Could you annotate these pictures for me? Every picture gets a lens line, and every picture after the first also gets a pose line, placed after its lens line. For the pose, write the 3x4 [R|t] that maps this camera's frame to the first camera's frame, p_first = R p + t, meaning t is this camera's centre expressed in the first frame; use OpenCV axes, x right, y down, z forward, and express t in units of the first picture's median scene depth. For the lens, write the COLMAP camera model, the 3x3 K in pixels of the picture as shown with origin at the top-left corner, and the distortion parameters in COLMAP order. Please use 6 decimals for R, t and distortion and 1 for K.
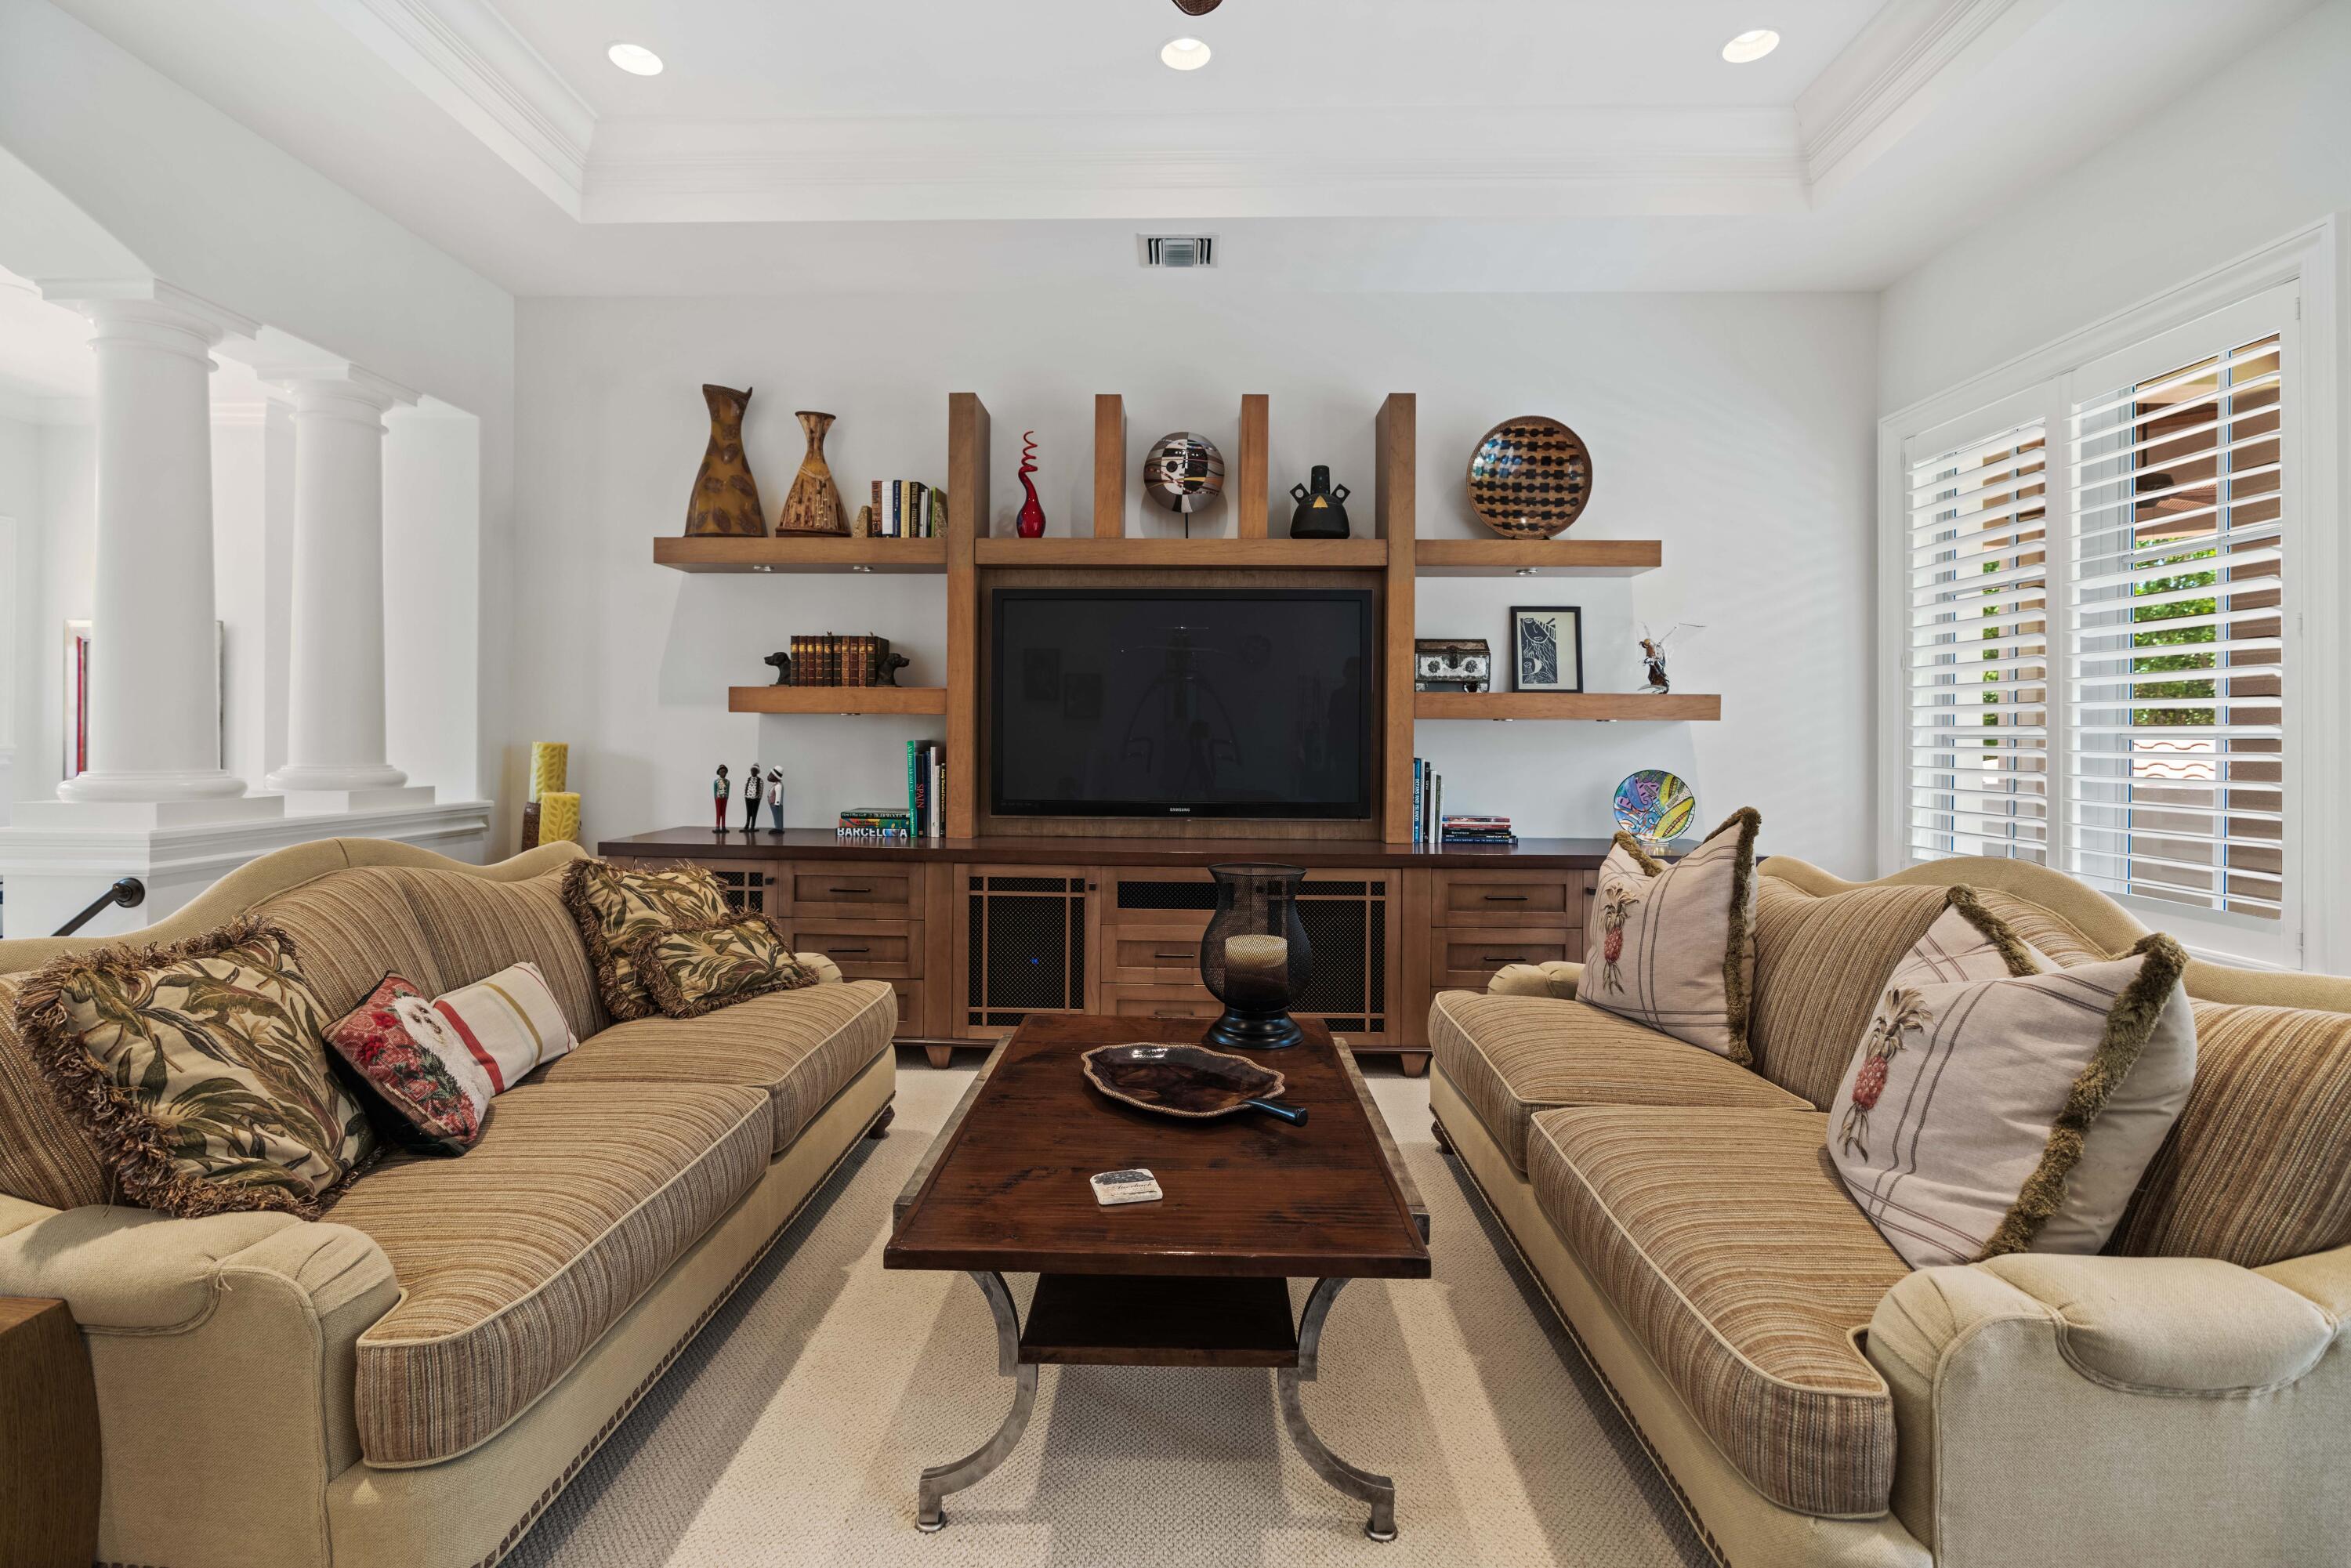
lens RADIAL K [[1058.8, 0, 1170.1], [0, 1058.8, 740.8], [0, 0, 1]] dist [-0.007803, 0.002640]
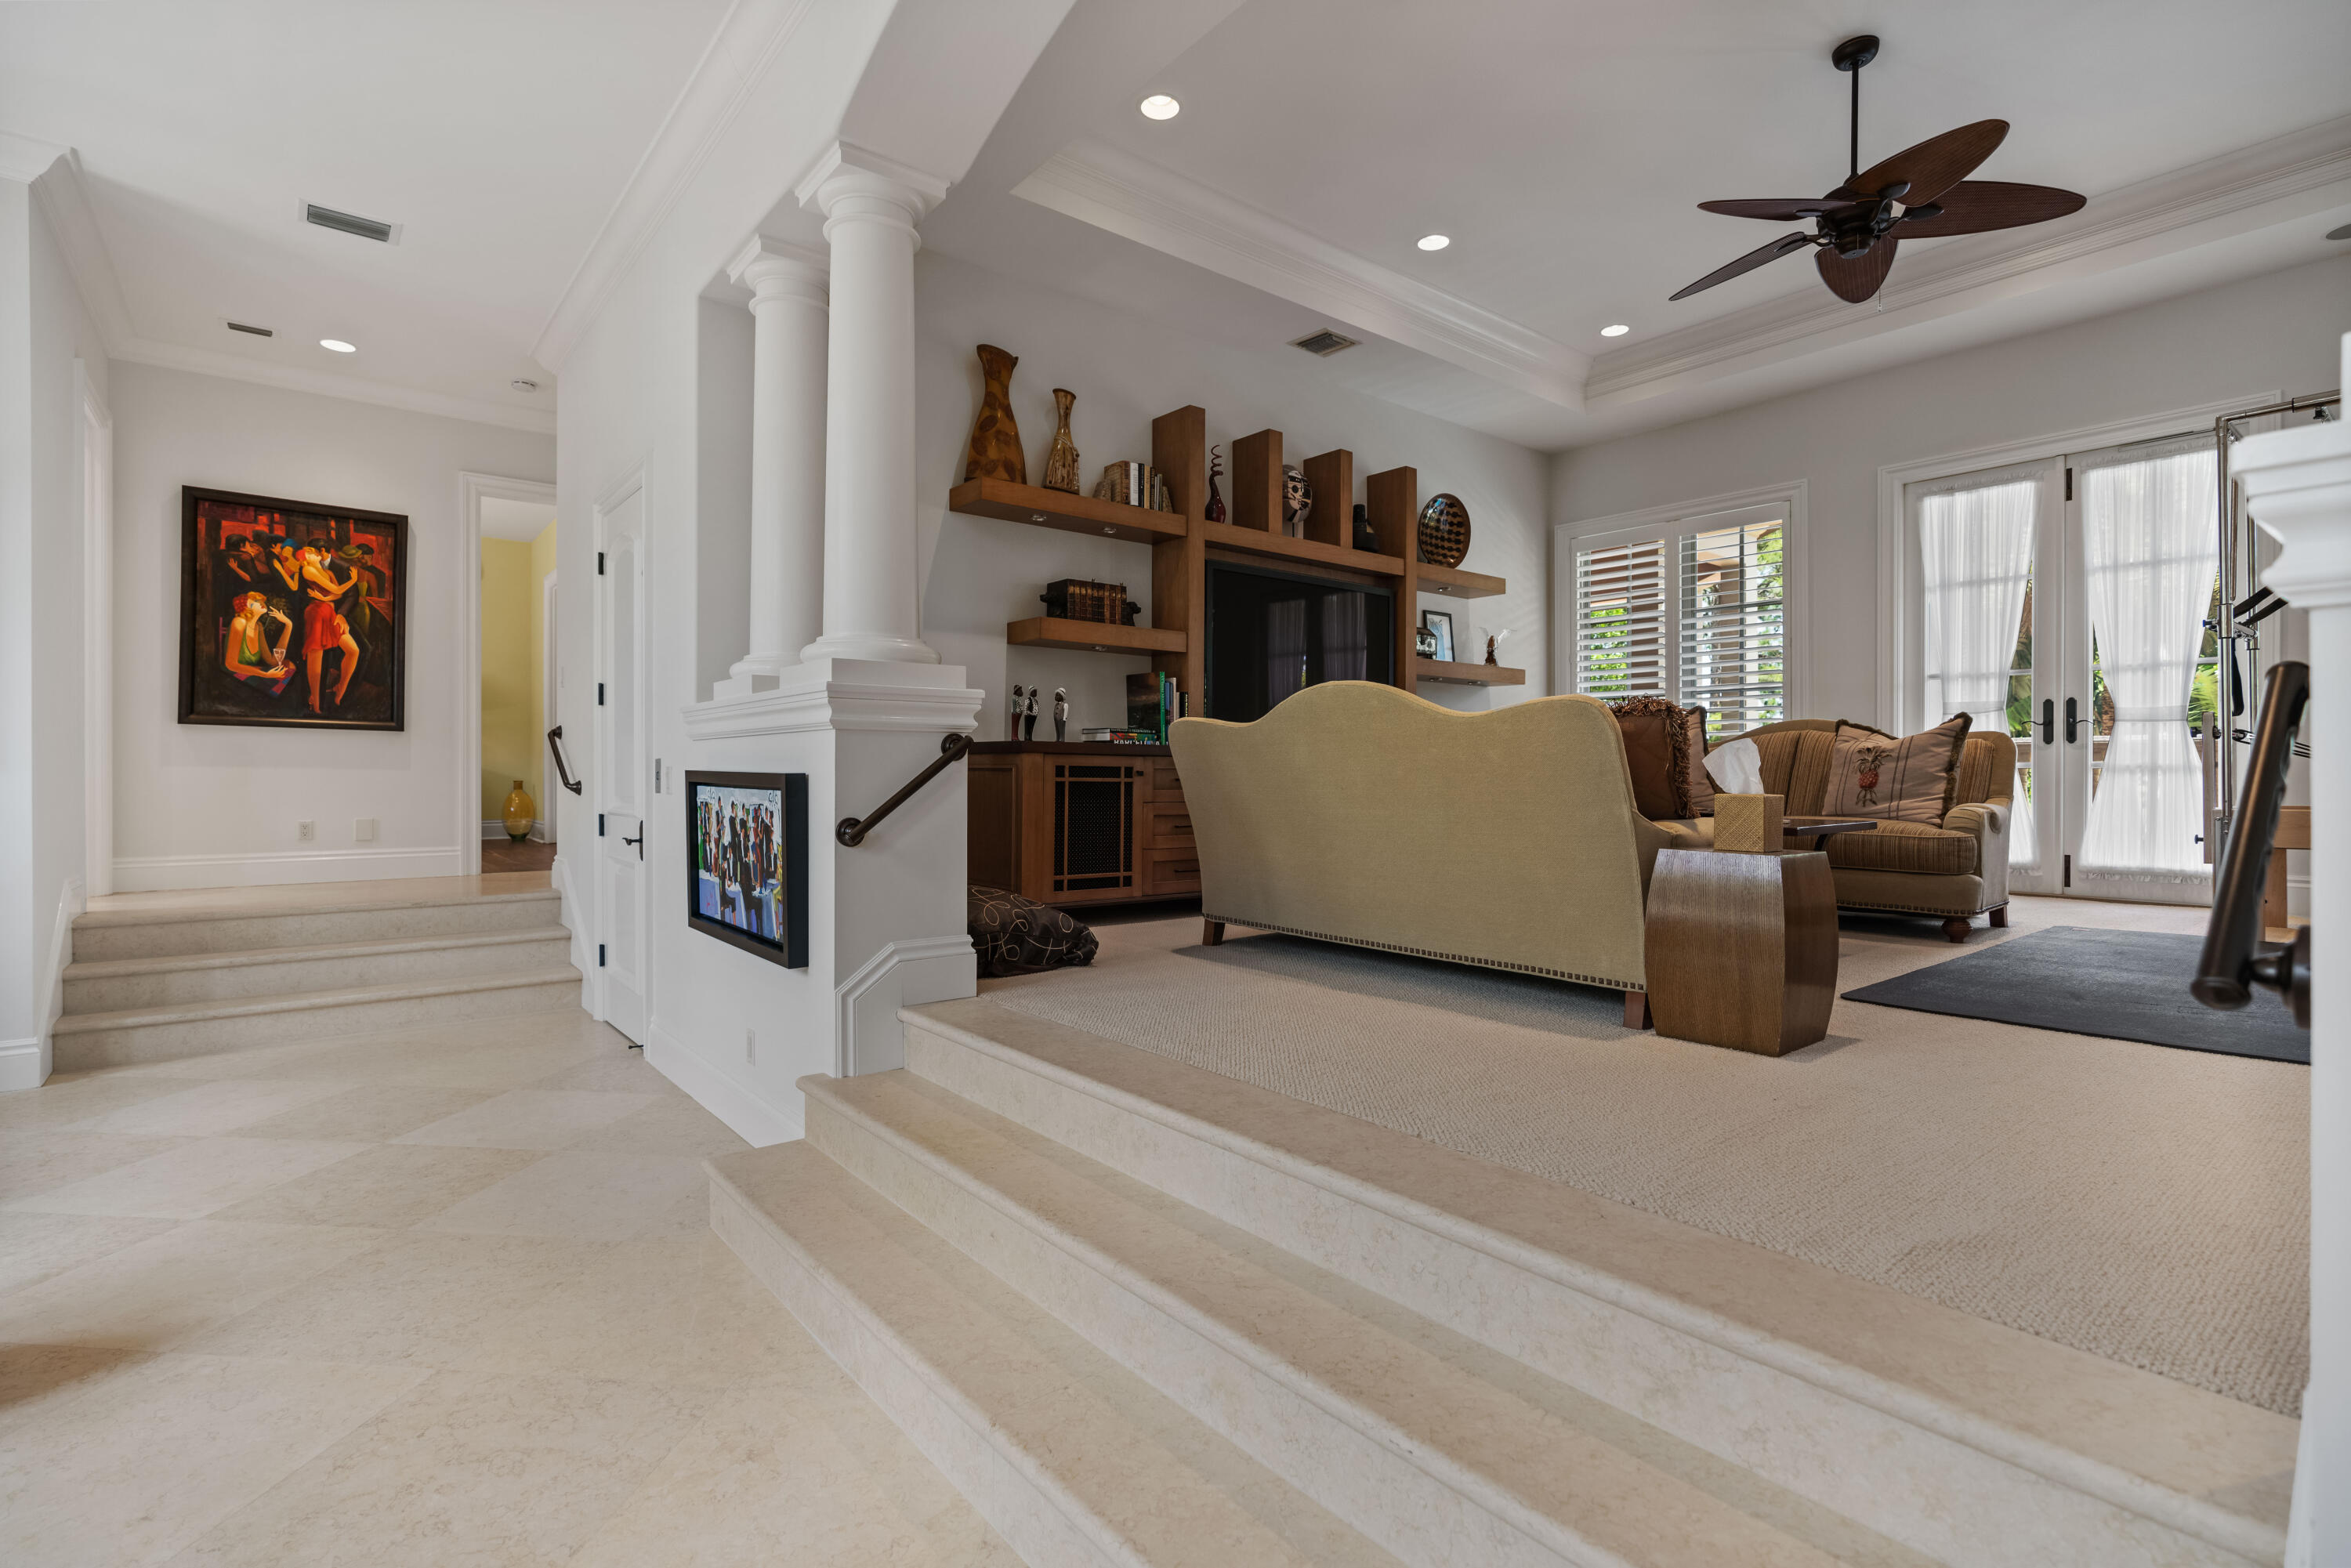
lens RADIAL K [[1090.0, 0, 1169.1], [0, 1090.0, 780.9], [0, 0, 1]] dist [-0.001583, -0.000331]
pose [[0.756724, -0.010340, 0.653653, -1.086676], [0.002387, 0.999912, 0.013053, 0.113365], [-0.653730, -0.008317, 0.756682, -0.000049]]
